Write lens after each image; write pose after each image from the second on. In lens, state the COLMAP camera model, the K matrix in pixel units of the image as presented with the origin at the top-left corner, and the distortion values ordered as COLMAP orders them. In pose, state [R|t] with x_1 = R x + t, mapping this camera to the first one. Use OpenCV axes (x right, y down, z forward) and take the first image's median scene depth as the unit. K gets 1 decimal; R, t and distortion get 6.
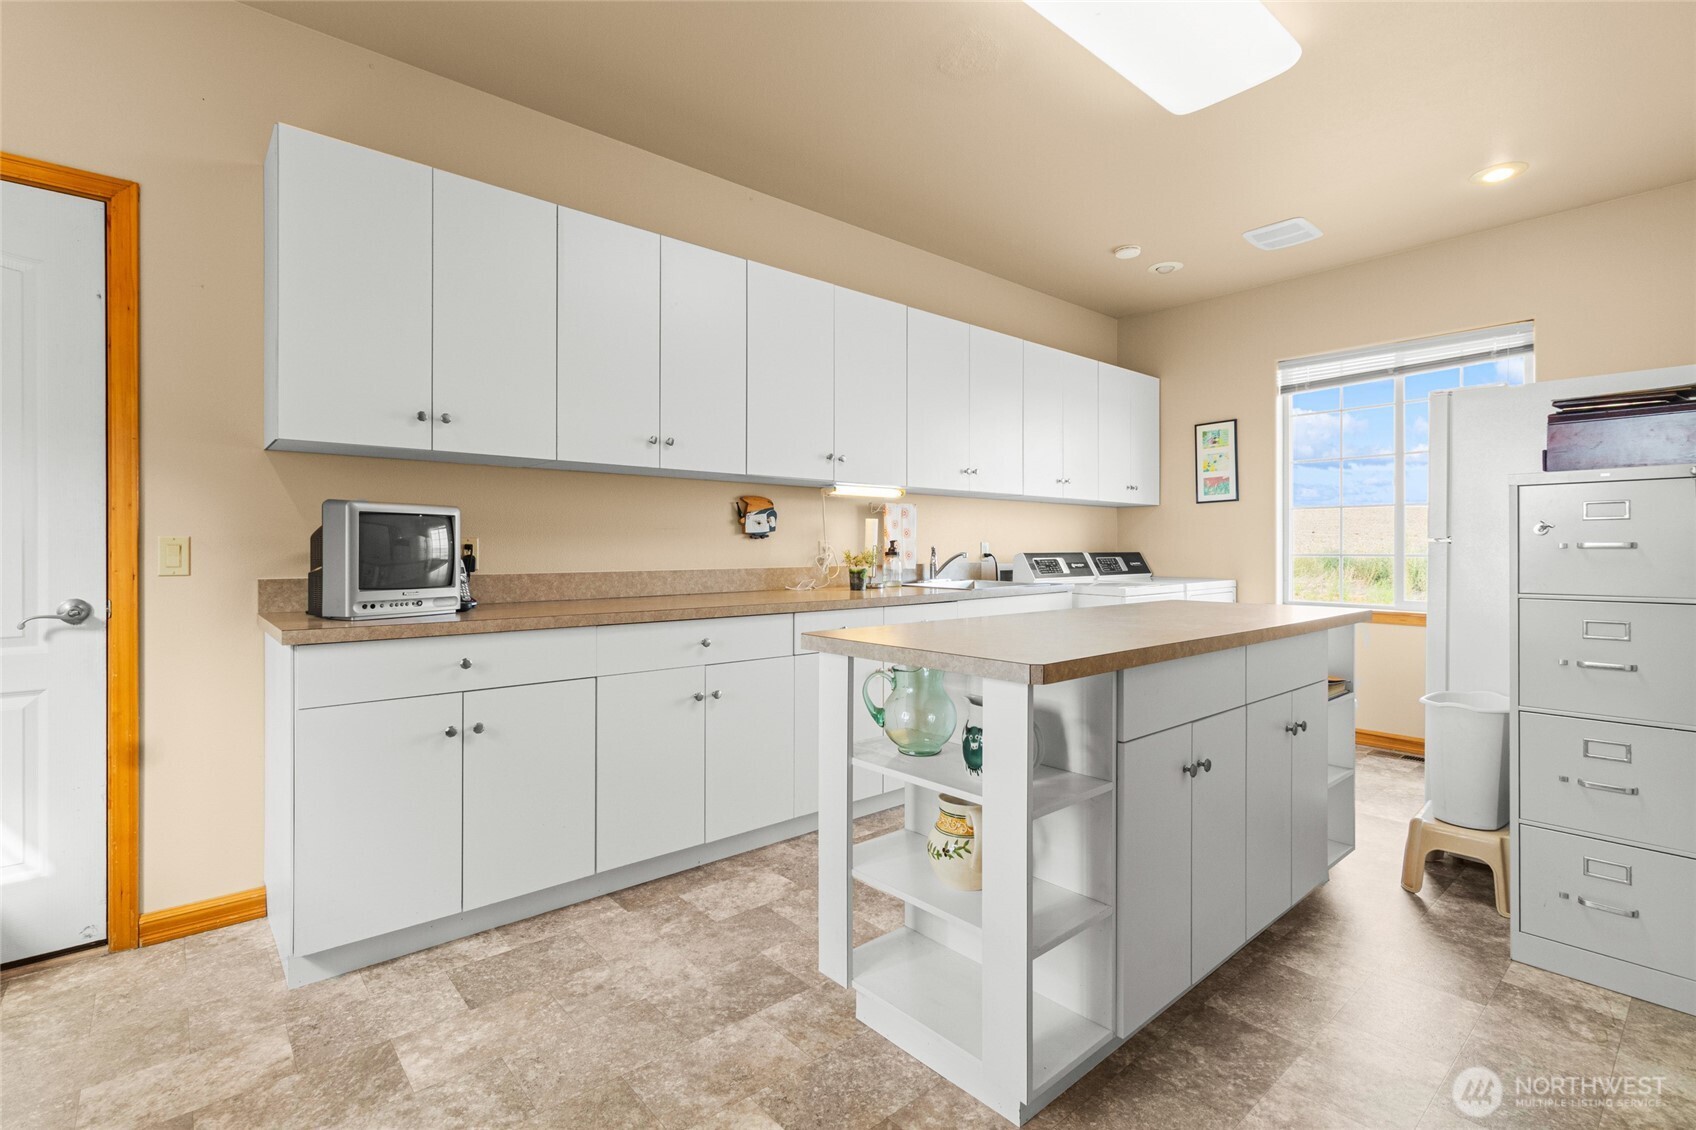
lens RADIAL K [[798.0, 0, 849.1], [0, 798.0, 542.4], [0, 0, 1]] dist [0.000036, 0.000194]
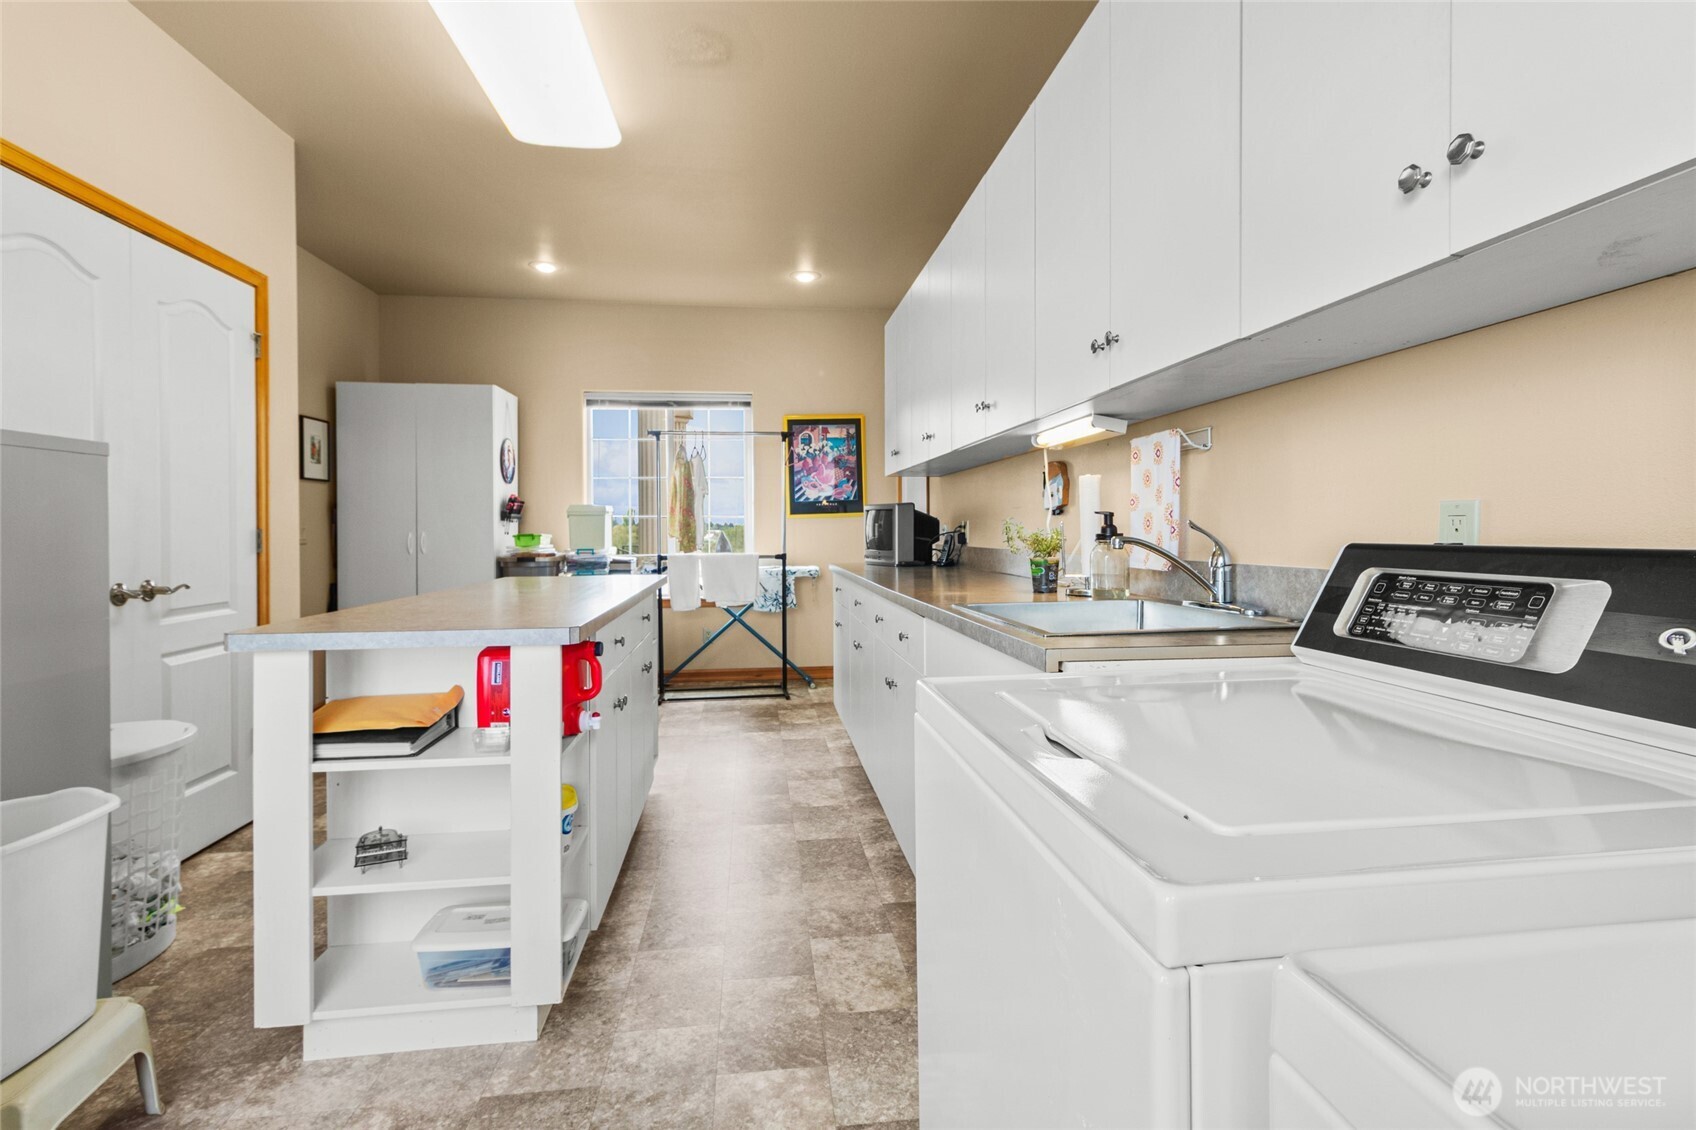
lens RADIAL K [[798.0, 0, 849.1], [0, 798.0, 542.4], [0, 0, 1]] dist [0.000036, 0.000194]
pose [[-0.567444, 0.008522, -0.823368, 0.556243], [0.002654, 0.999960, 0.008521, 0.020572], [0.823408, 0.002650, -0.567444, 1.574900]]
